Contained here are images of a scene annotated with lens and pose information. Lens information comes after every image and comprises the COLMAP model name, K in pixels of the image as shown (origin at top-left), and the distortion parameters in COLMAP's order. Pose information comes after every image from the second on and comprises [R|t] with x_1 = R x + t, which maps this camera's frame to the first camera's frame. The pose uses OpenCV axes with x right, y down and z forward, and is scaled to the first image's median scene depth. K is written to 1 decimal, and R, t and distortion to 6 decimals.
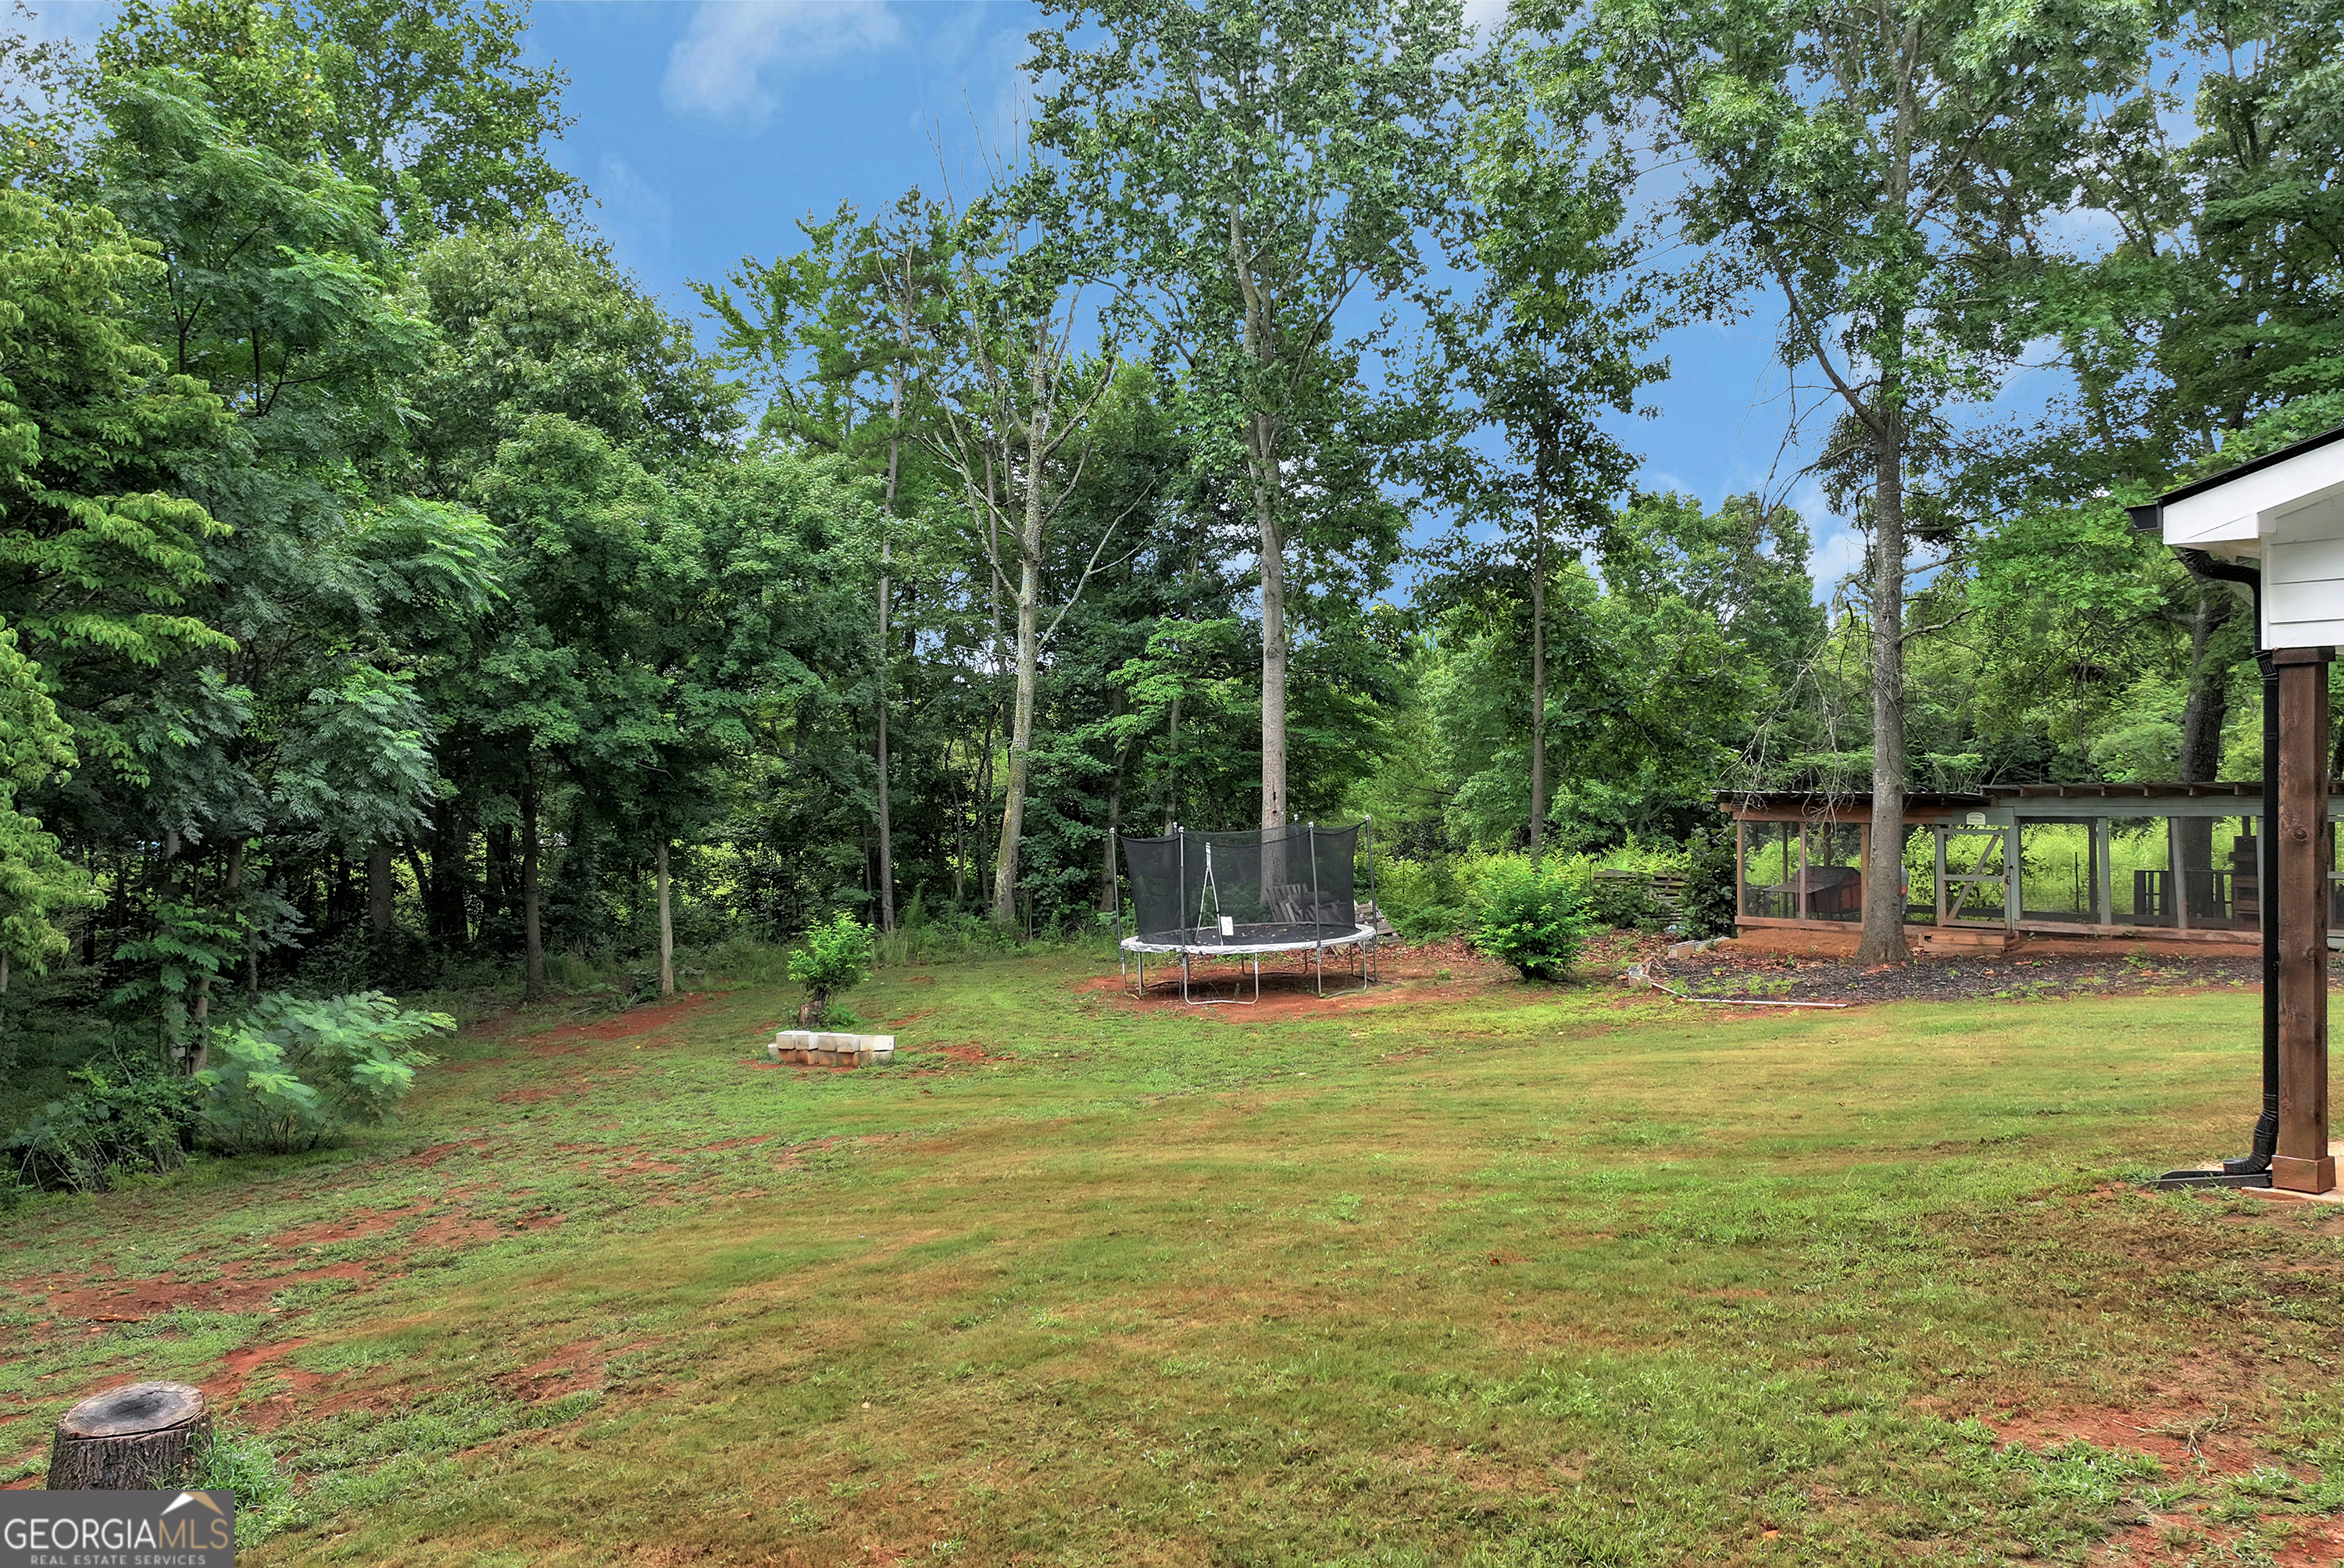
lens RADIAL K [[1913.6, 0, 1176.2], [0, 1913.6, 786.3], [0, 0, 1]] dist [-0.015051, 0.004986]
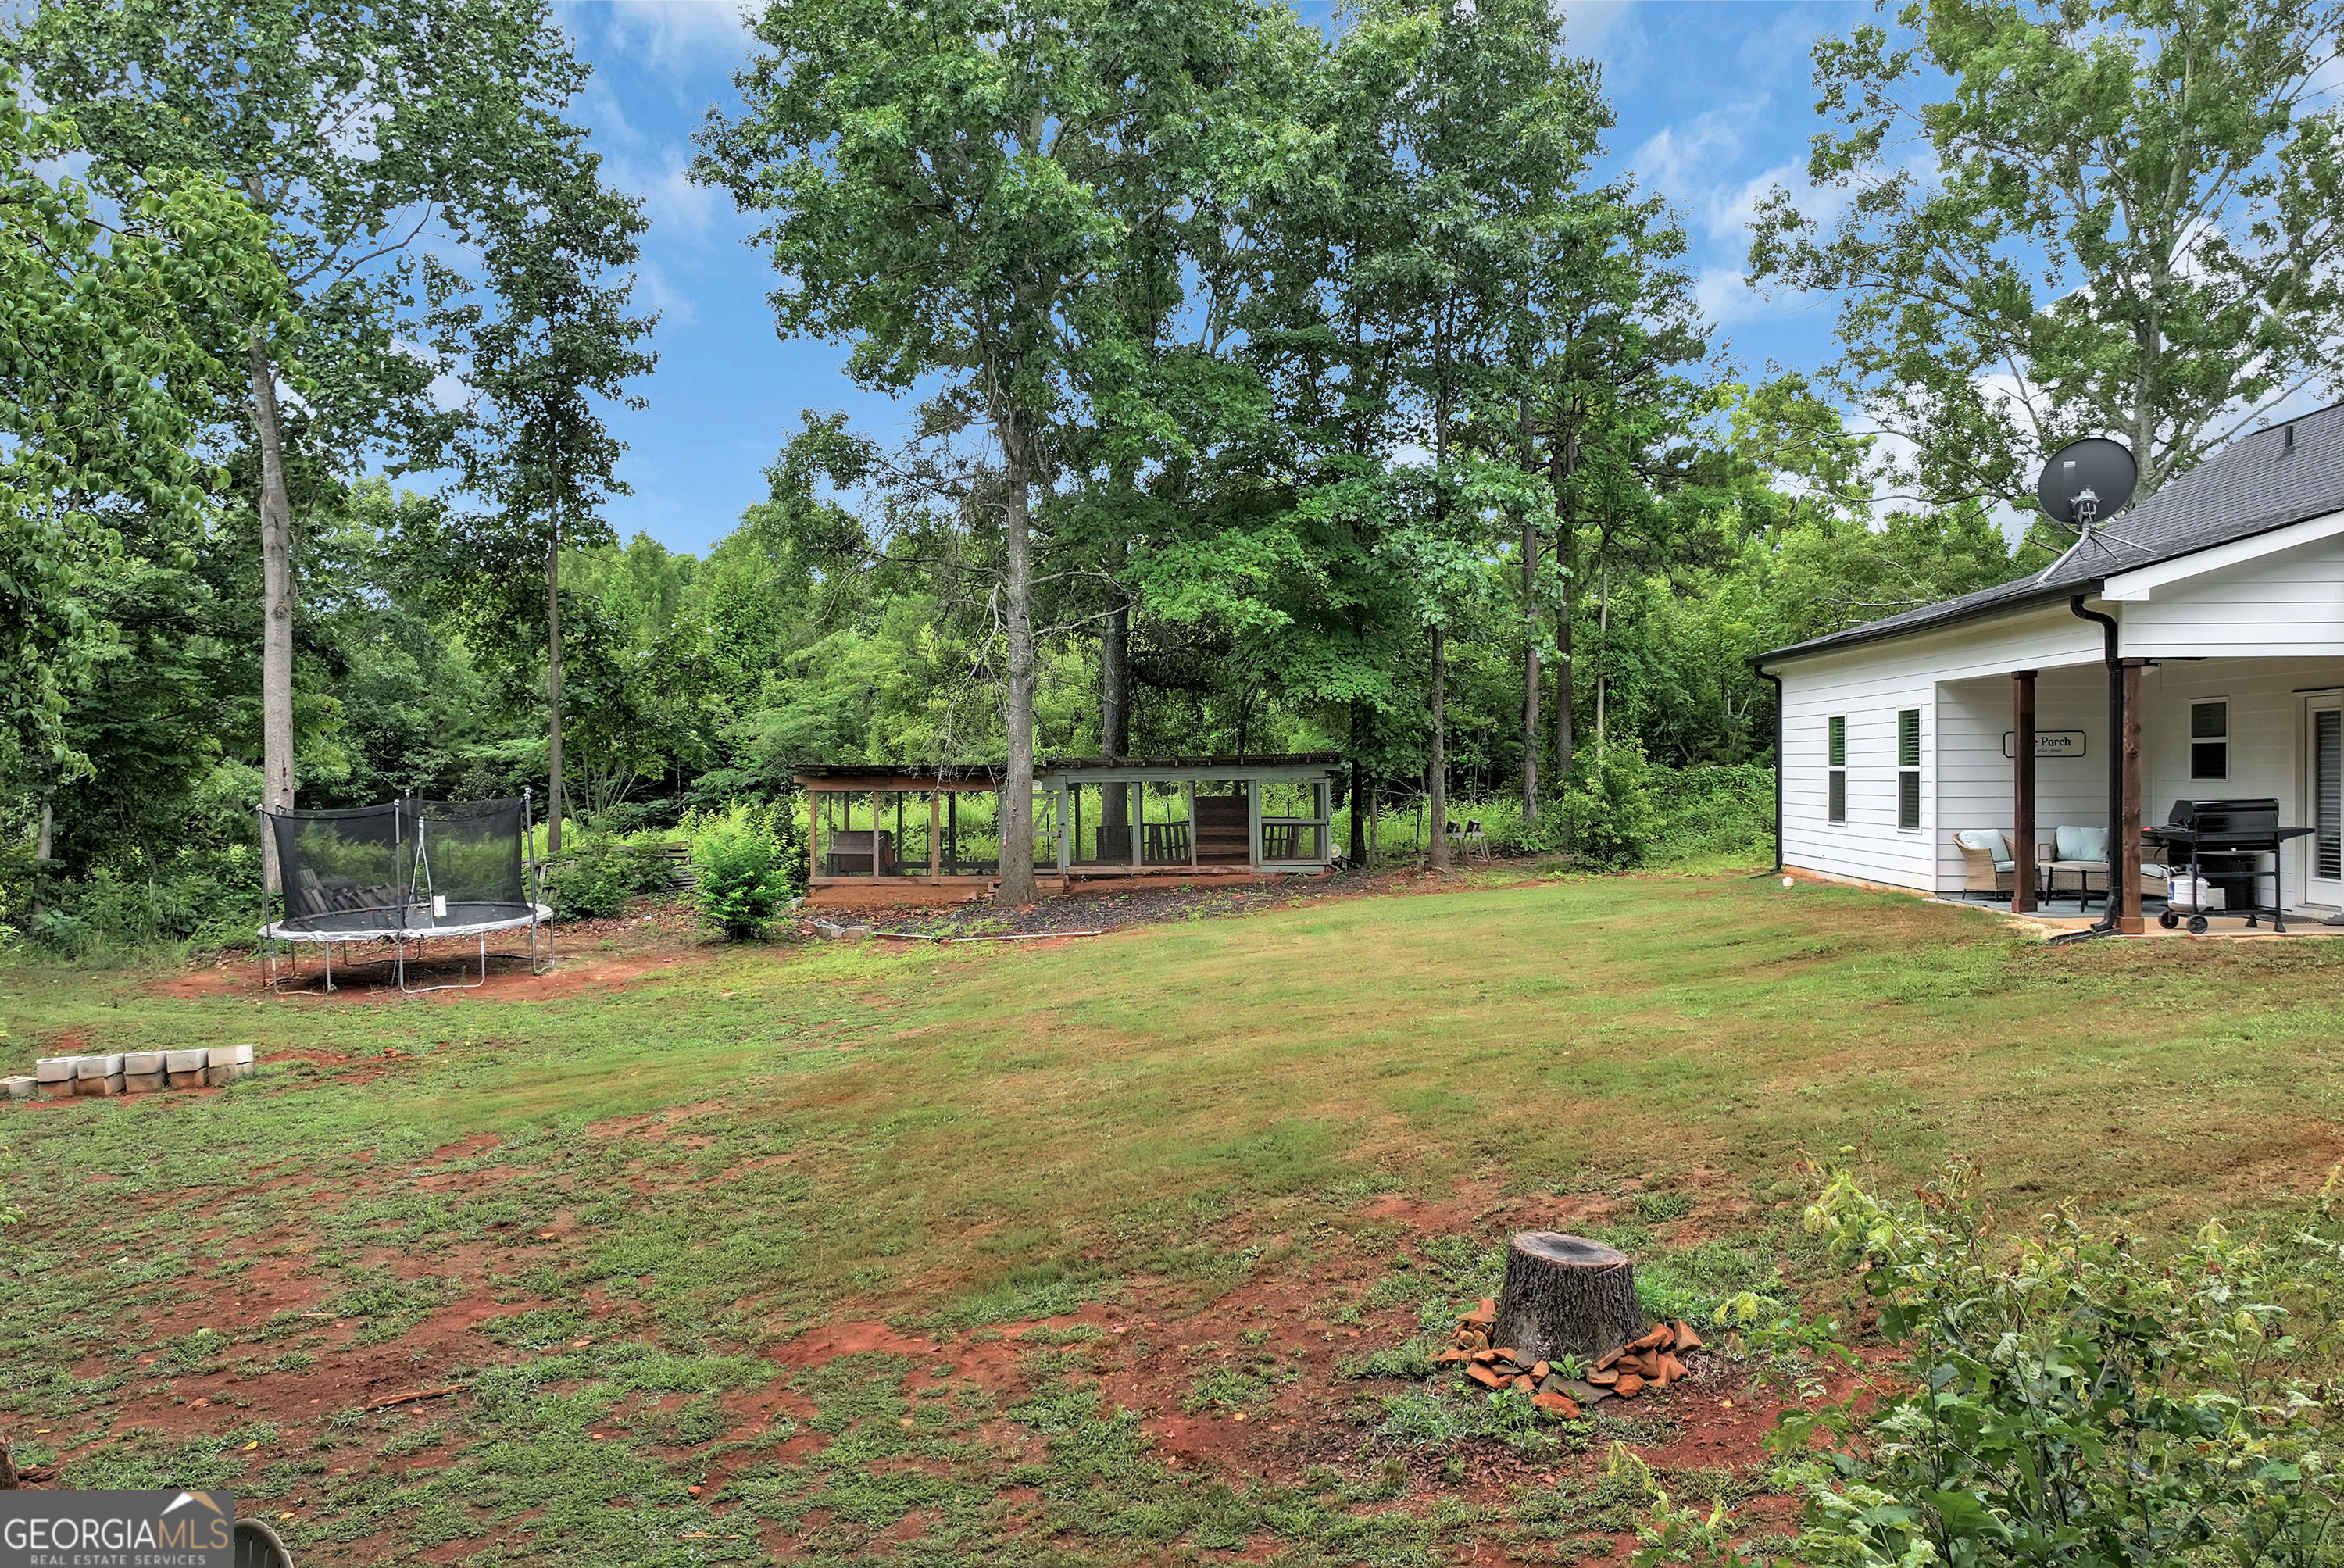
lens RADIAL K [[1913.6, 0, 1178.0], [0, 1913.6, 782.3], [0, 0, 1]] dist [-0.015051, 0.004986]
pose [[0.675060, -0.005874, 0.737740, -0.417308], [0.005686, 0.999980, 0.002760, 0.012259], [-0.737741, 0.002332, 0.675080, 0.107040]]
